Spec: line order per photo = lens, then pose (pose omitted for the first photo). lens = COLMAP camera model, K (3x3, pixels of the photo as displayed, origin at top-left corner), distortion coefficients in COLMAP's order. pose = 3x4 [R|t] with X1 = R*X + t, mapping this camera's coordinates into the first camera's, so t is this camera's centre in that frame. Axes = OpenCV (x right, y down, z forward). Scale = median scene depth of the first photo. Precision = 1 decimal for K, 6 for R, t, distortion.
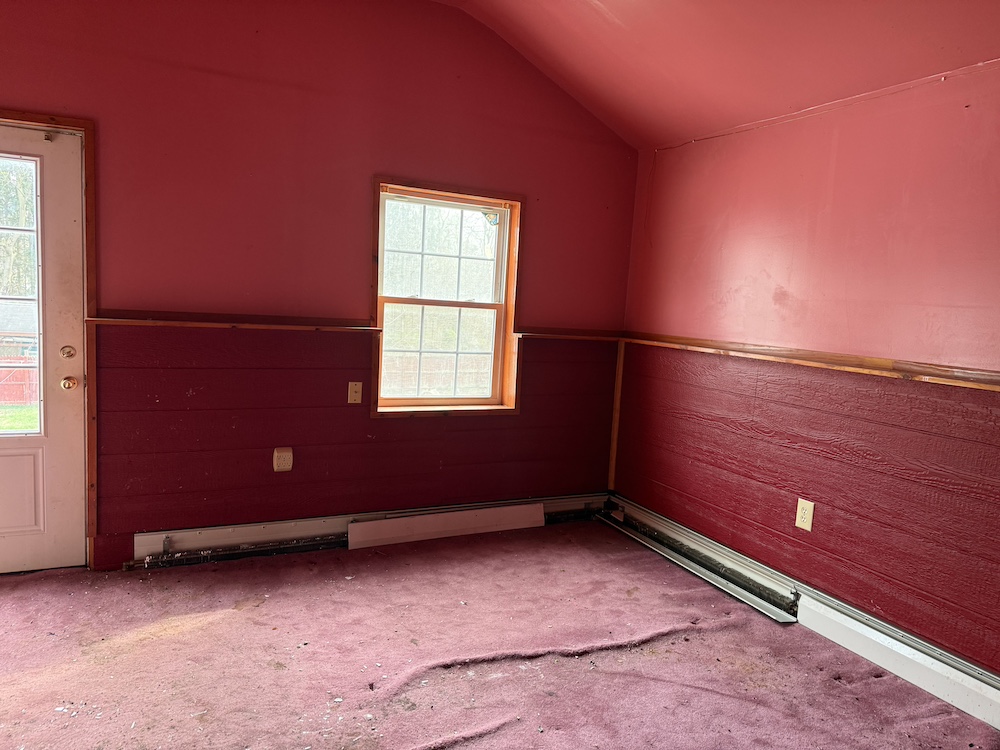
lens RADIAL K [[725.2, 0, 500.0], [0, 725.2, 375.0], [0, 0, 1]] dist [0.089074, -0.061688]
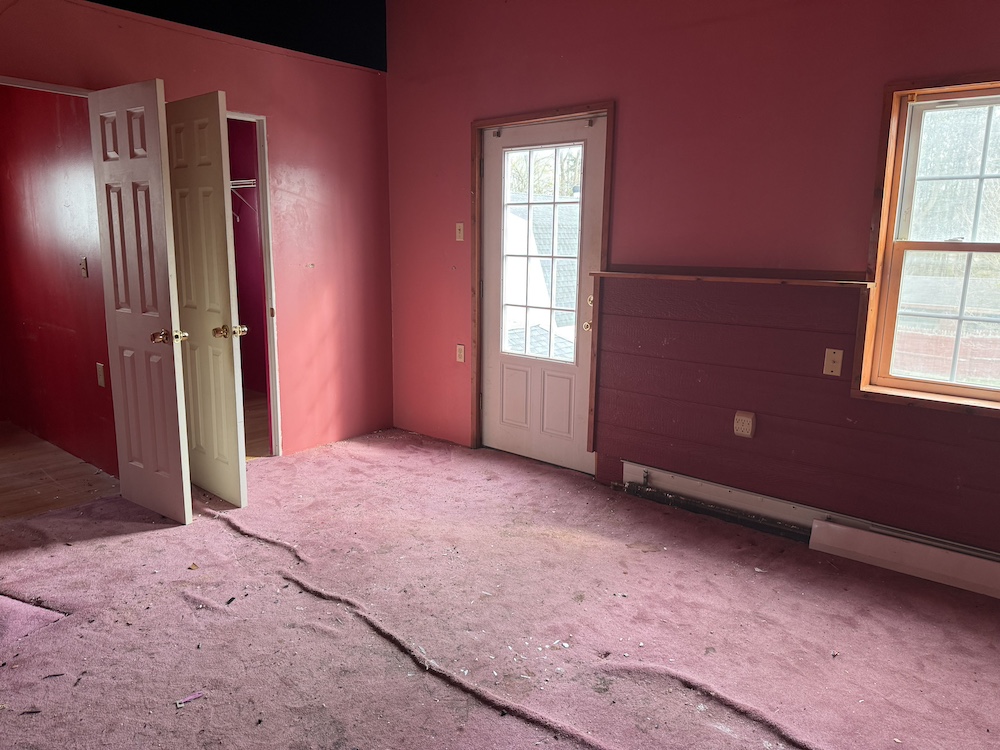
lens RADIAL K [[725.2, 0, 500.0], [0, 725.2, 375.0], [0, 0, 1]] dist [0.089074, -0.061688]
pose [[0.395152, 0.123799, -0.910235, 0.441866], [-0.088123, 0.991416, 0.096584, -0.009601], [0.914379, 0.042047, 0.402670, 0.360079]]
